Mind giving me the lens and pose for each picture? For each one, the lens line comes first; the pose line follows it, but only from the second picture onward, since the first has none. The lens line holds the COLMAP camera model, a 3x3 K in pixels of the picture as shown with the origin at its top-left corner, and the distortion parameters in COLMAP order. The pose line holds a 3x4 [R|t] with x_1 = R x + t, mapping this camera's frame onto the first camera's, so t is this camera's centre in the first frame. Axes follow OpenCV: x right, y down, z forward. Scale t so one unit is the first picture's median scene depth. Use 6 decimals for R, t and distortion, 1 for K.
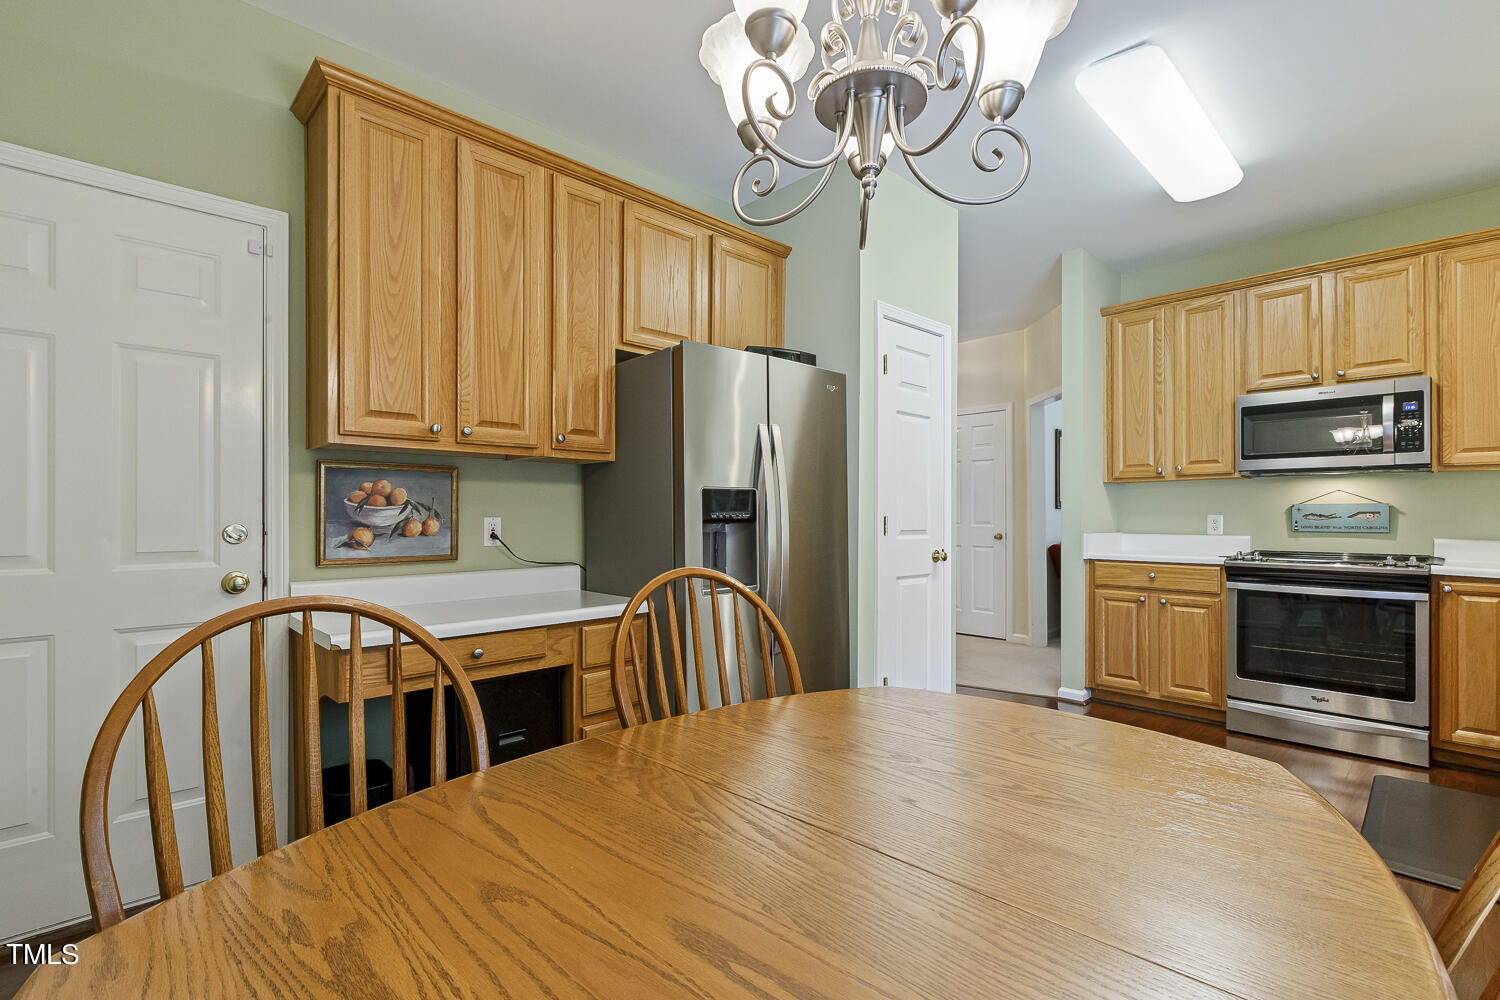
lens RADIAL K [[691.9, 0, 752.1], [0, 691.9, 513.3], [0, 0, 1]] dist [0.011911, -0.000902]
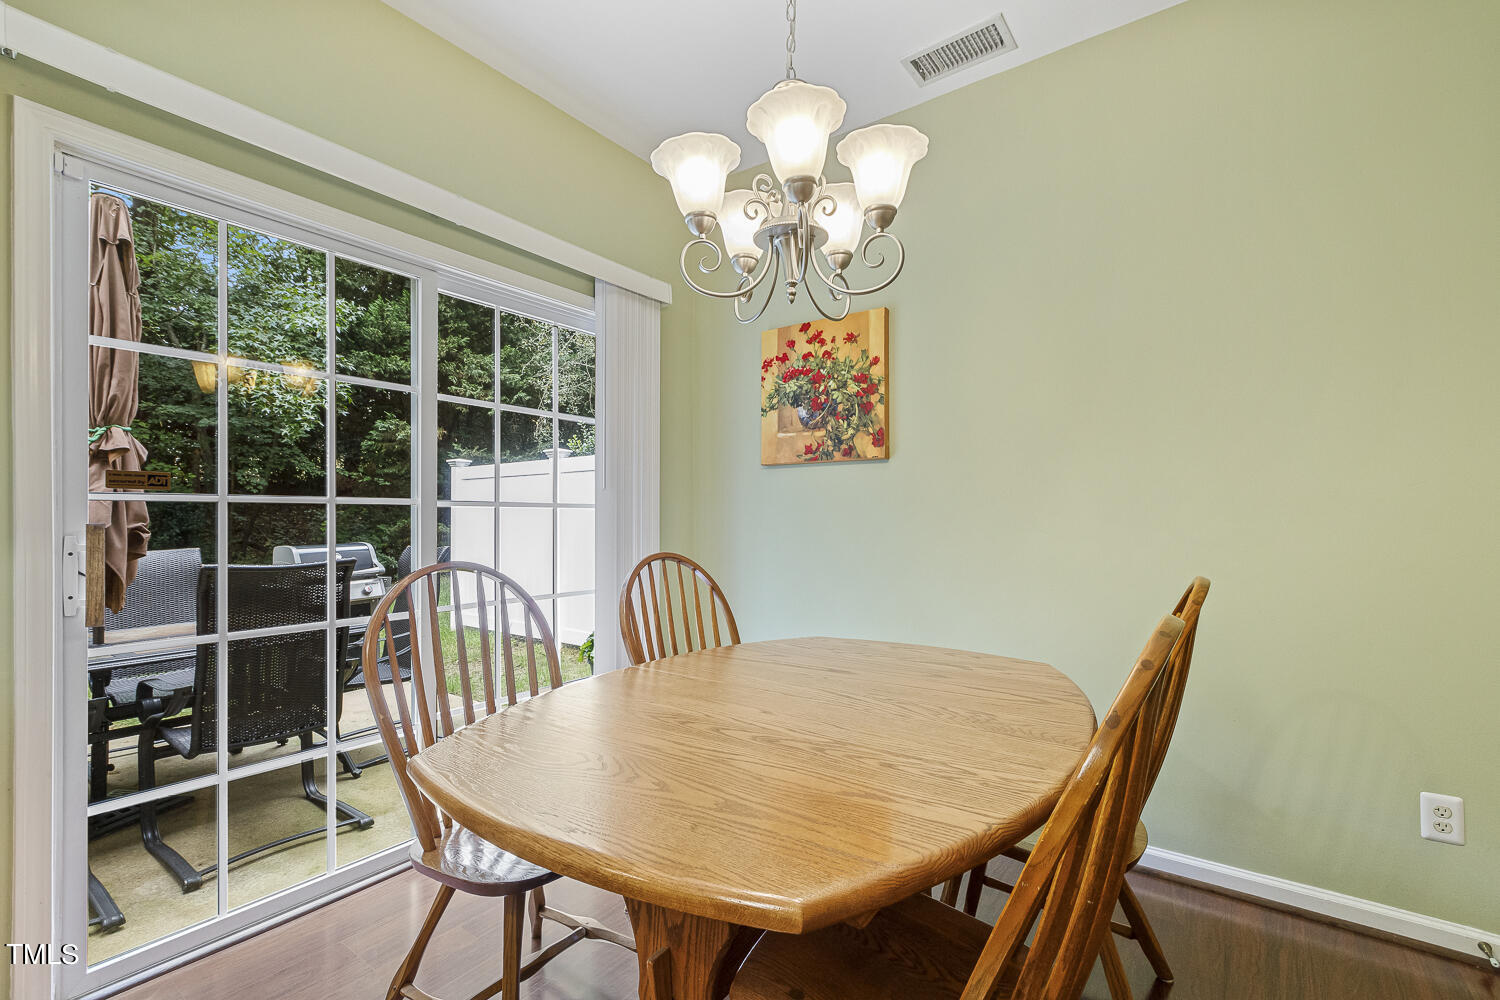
lens RADIAL K [[666.5, 0, 749.0], [0, 666.5, 513.9], [0, 0, 1]] dist [0.002451, 0.000084]
pose [[-0.985754, -0.004294, -0.168138, 0.133736], [-0.002667, 0.999947, -0.009899, 0.003085], [0.168171, -0.009309, -0.985714, 0.639250]]
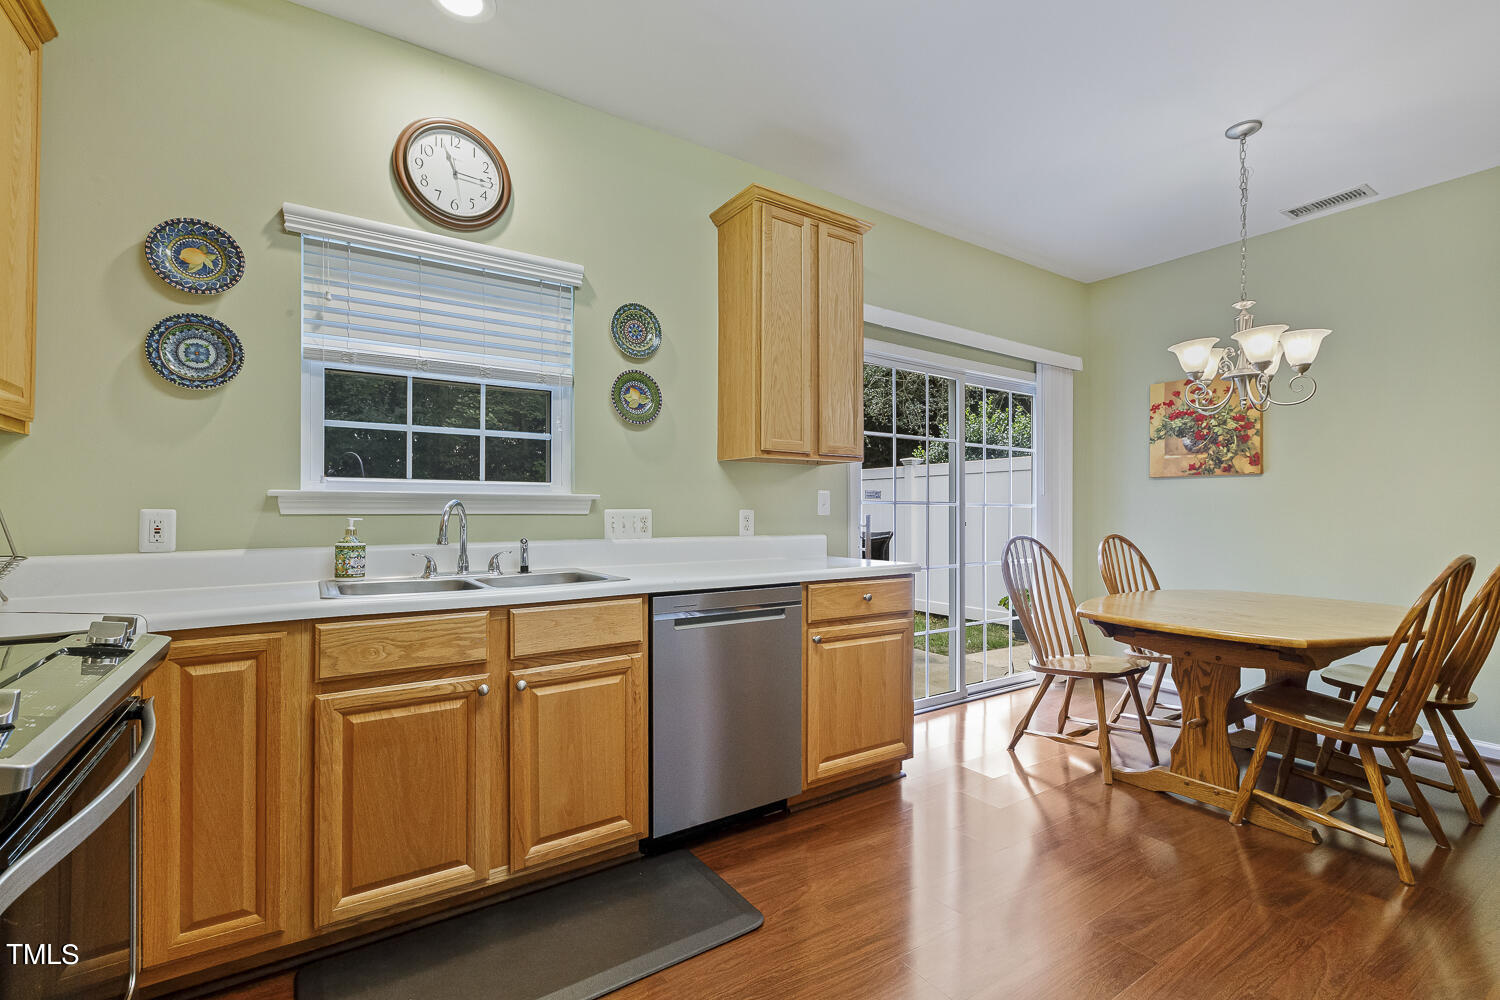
lens RADIAL K [[660.9, 0, 749.3], [0, 660.9, 508.5], [0, 0, 1]] dist [0.001215, -0.000022]
pose [[-0.982497, -0.006020, 0.186179, 0.463292], [-0.007207, 0.999958, -0.005698, 0.001799], [-0.186137, -0.006940, -0.982499, 1.123635]]
